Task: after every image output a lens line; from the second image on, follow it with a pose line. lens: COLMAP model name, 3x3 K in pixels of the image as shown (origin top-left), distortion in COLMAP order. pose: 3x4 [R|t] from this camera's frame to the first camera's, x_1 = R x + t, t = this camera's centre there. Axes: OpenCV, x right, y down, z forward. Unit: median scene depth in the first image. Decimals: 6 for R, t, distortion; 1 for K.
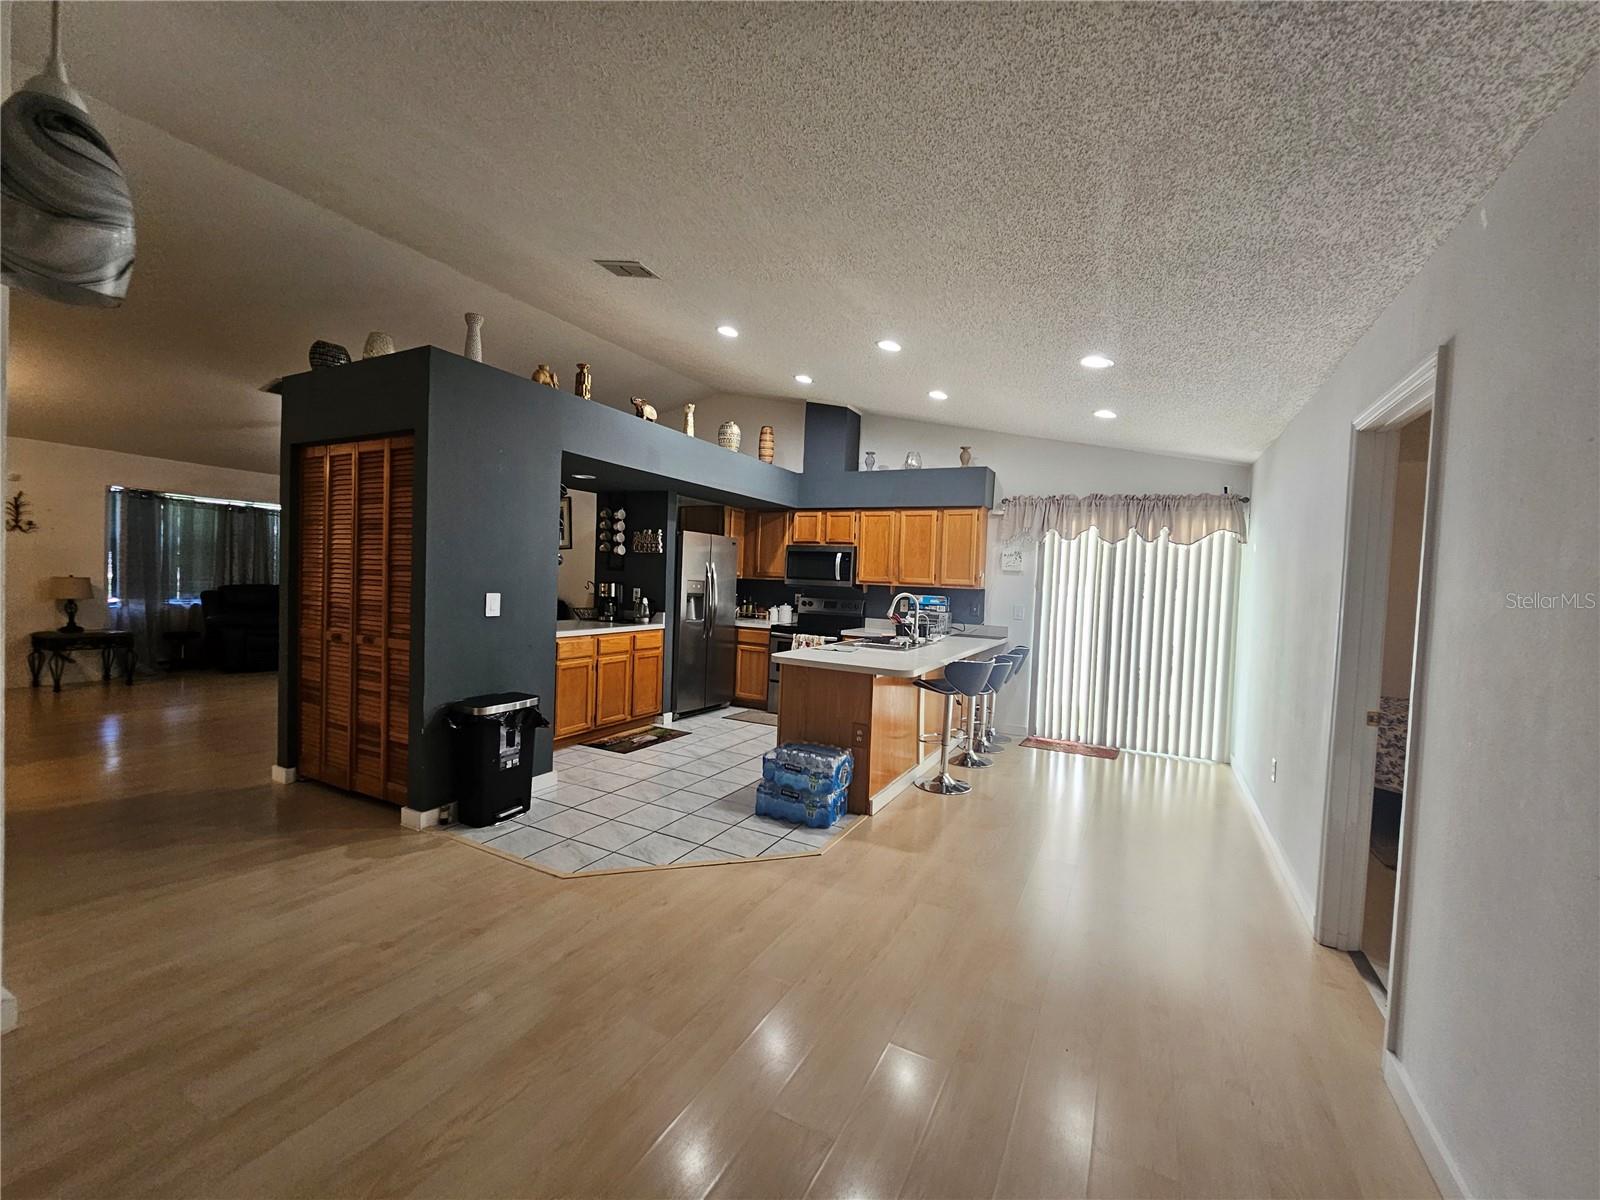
lens RADIAL K [[652.1, 0, 804.2], [0, 652.1, 598.3], [0, 0, 1]] dist [-0.001408, -0.001868]
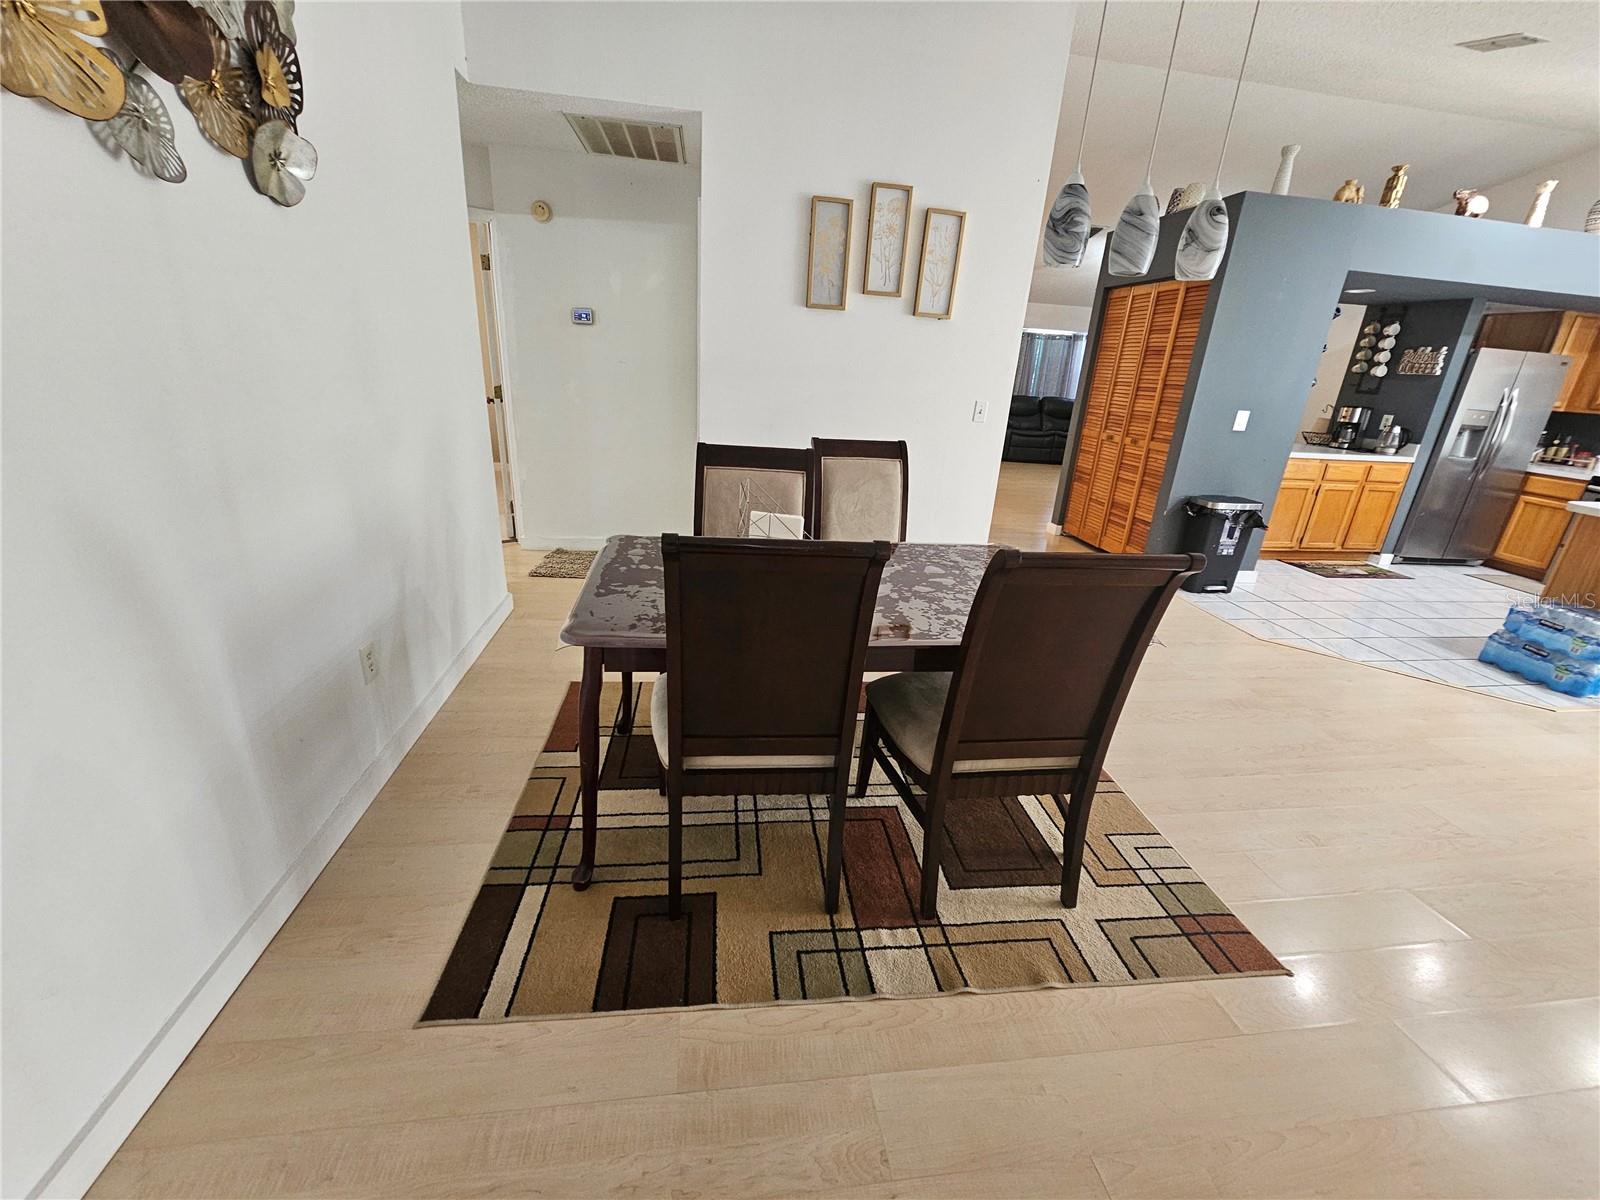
lens RADIAL K [[652.1, 0, 797.9], [0, 652.1, 598.1], [0, 0, 1]] dist [-0.001408, -0.001868]
pose [[0.578637, 0.274887, -0.767865, 0.037711], [-0.059635, 0.953229, 0.296307, 0.008981], [0.813402, -0.125662, 0.567967, -0.242032]]
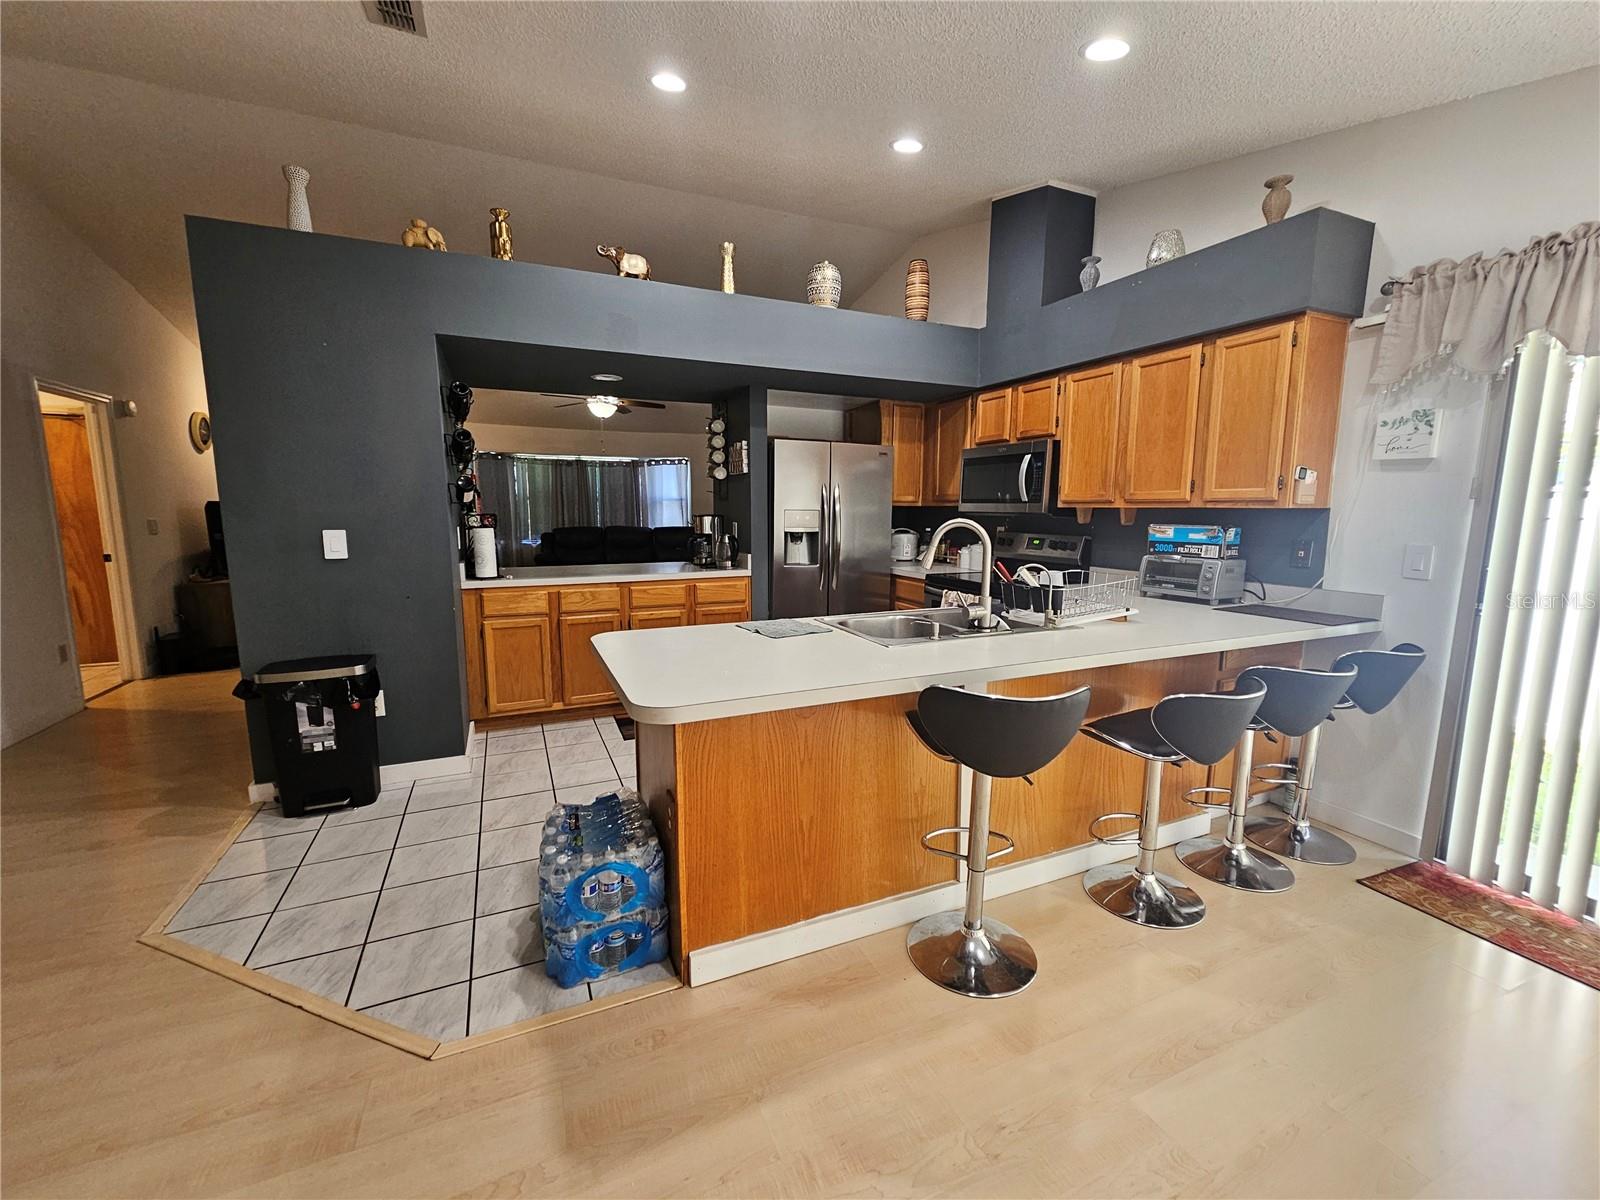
lens RADIAL K [[652.1, 0, 797.8], [0, 652.1, 598.9], [0, 0, 1]] dist [-0.001408, -0.001868]
pose [[0.781991, 0.051378, -0.621168, 0.292410], [0.007815, 0.995710, 0.092195, 0.004315], [0.623241, -0.076950, 0.778235, 0.458596]]
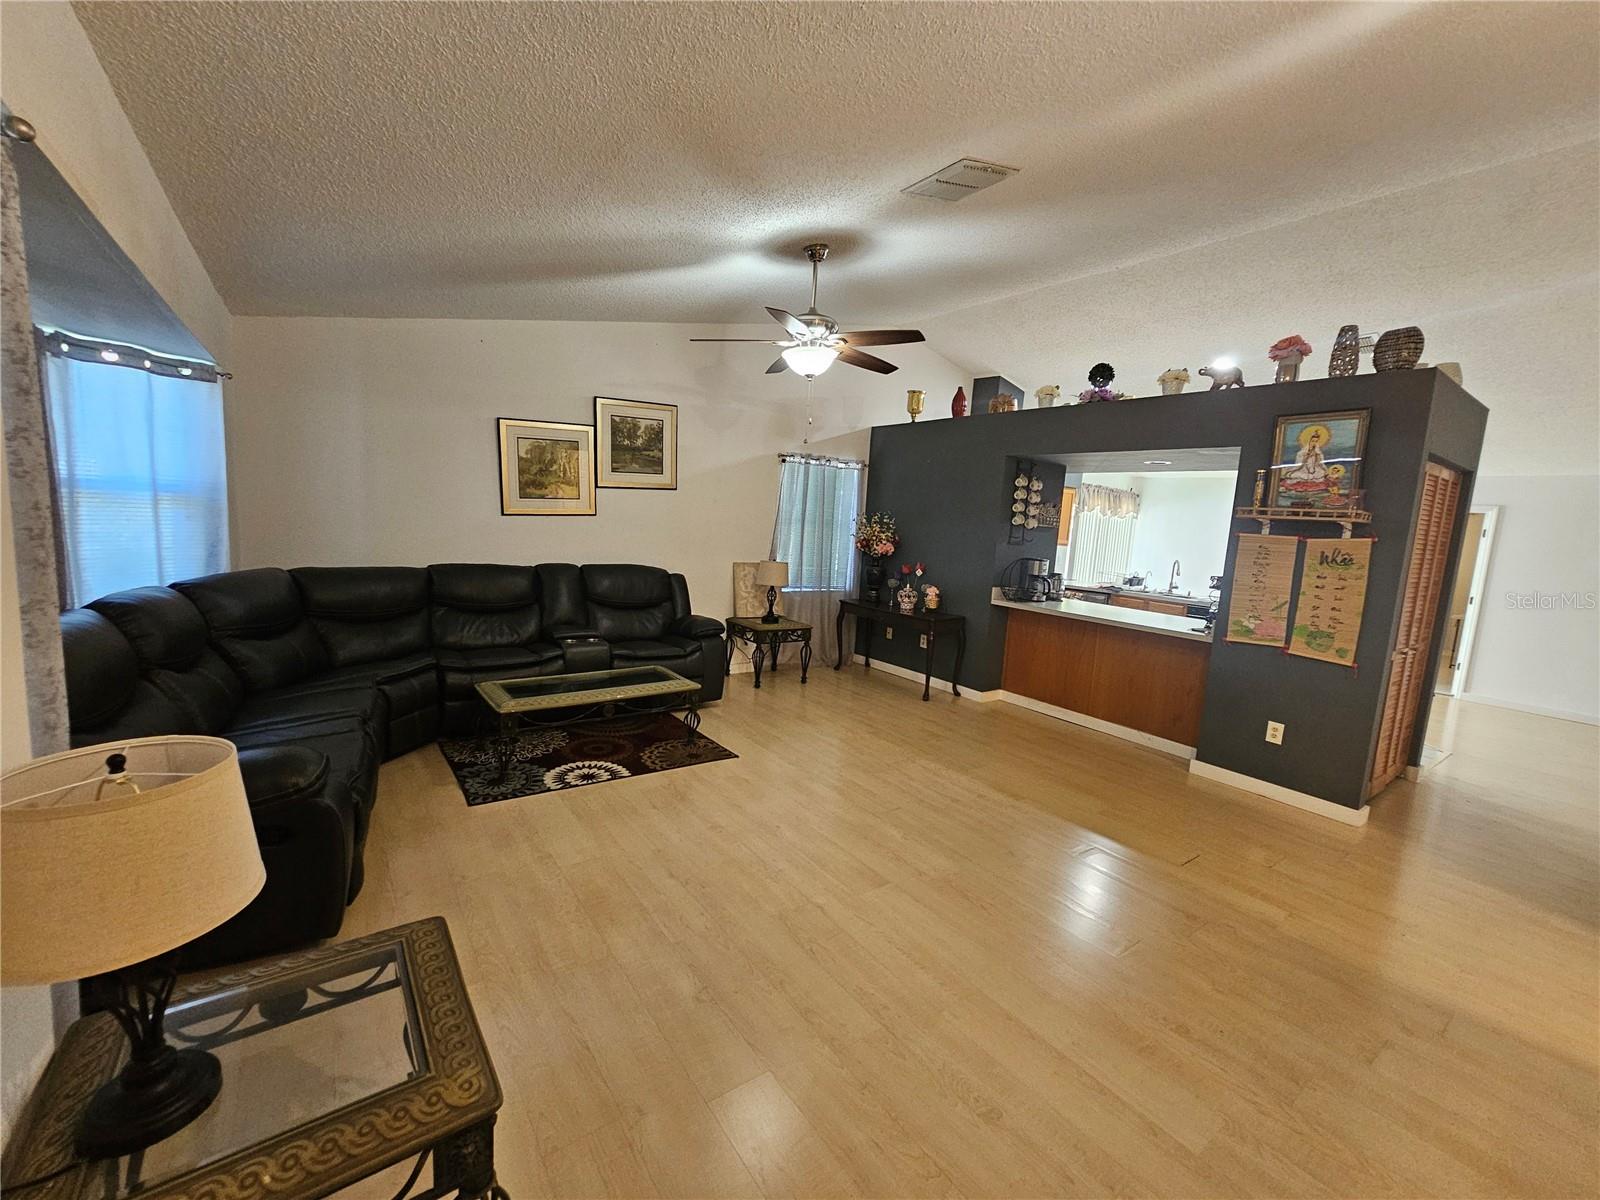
lens RADIAL K [[652.1, 0, 804.2], [0, 652.1, 605.8], [0, 0, 1]] dist [-0.001408, -0.001868]
pose [[0.437659, -0.130350, 0.889643, -1.329103], [-0.021257, 0.987659, 0.155168, -0.101537], [-0.898890, -0.086822, 0.429487, 0.914080]]
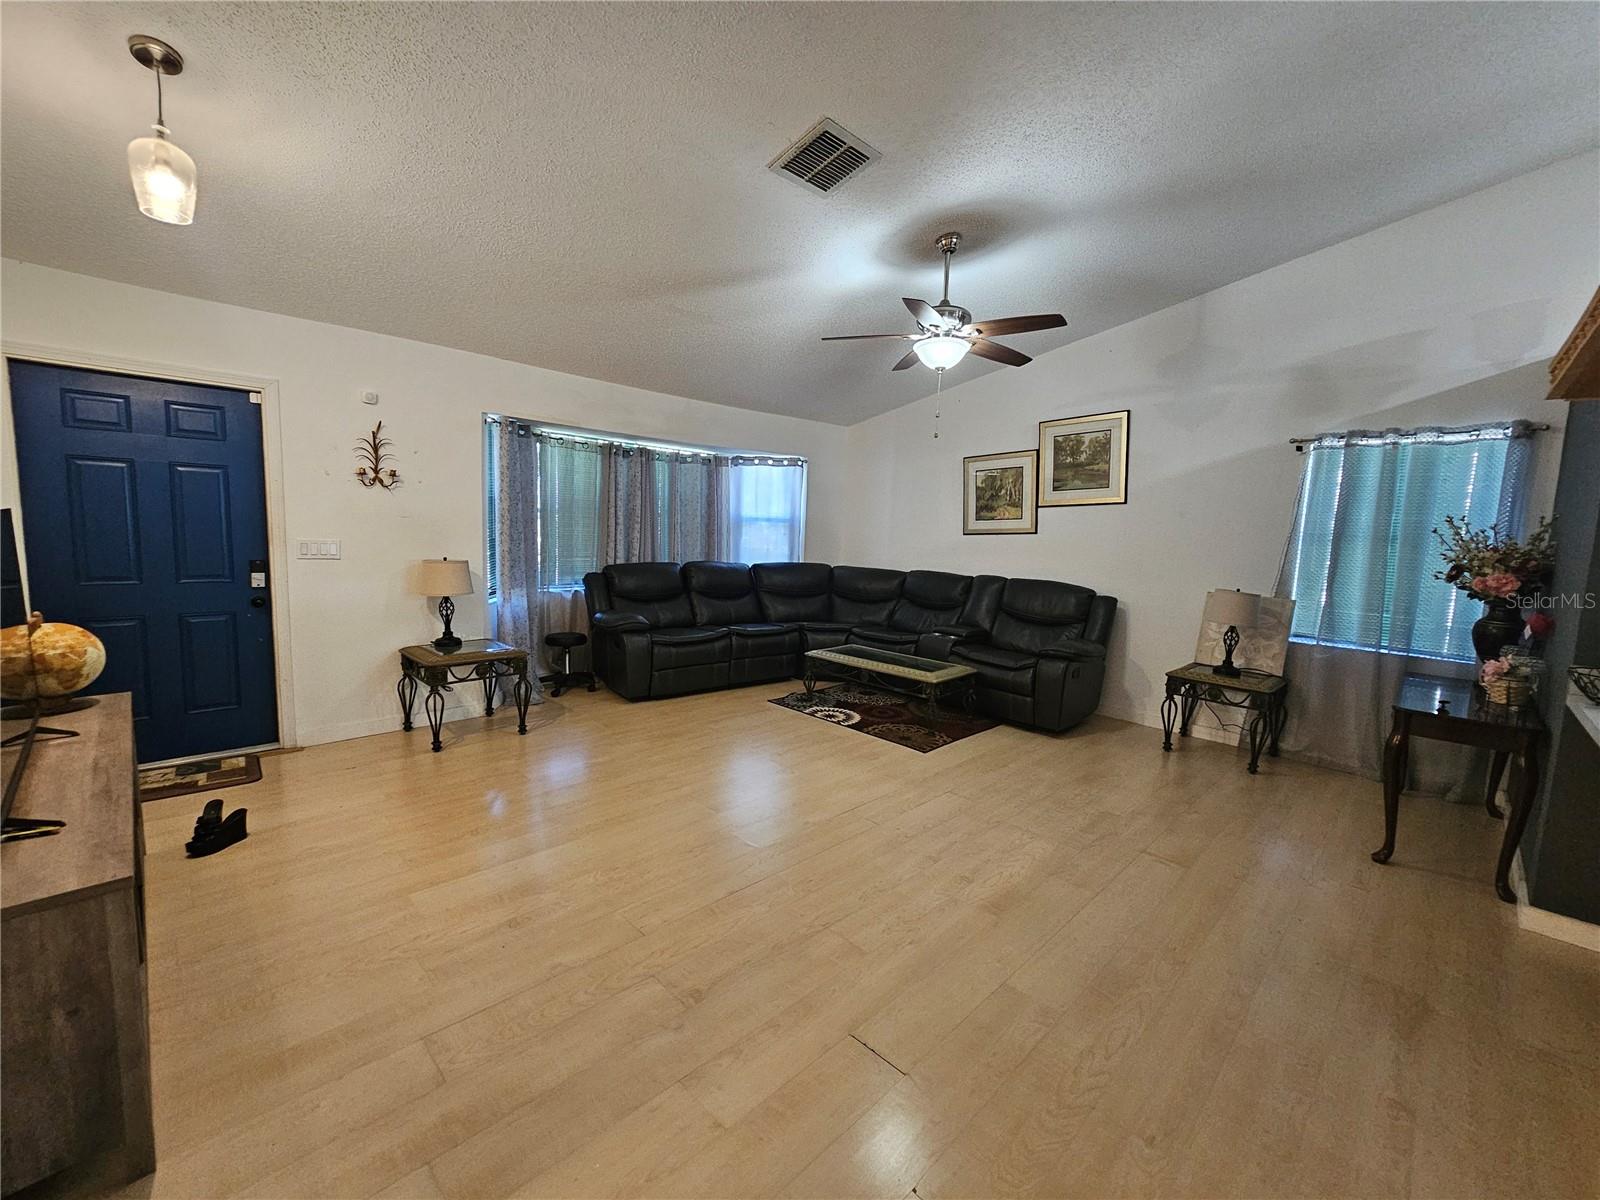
lens RADIAL K [[652.1, 0, 793.3], [0, 652.1, 598.4], [0, 0, 1]] dist [-0.001408, -0.001868]
pose [[0.955820, 0.031815, -0.292227, -0.704477], [-0.010225, 0.997123, 0.075113, -0.052869], [0.293776, -0.068806, 0.953395, 0.559862]]
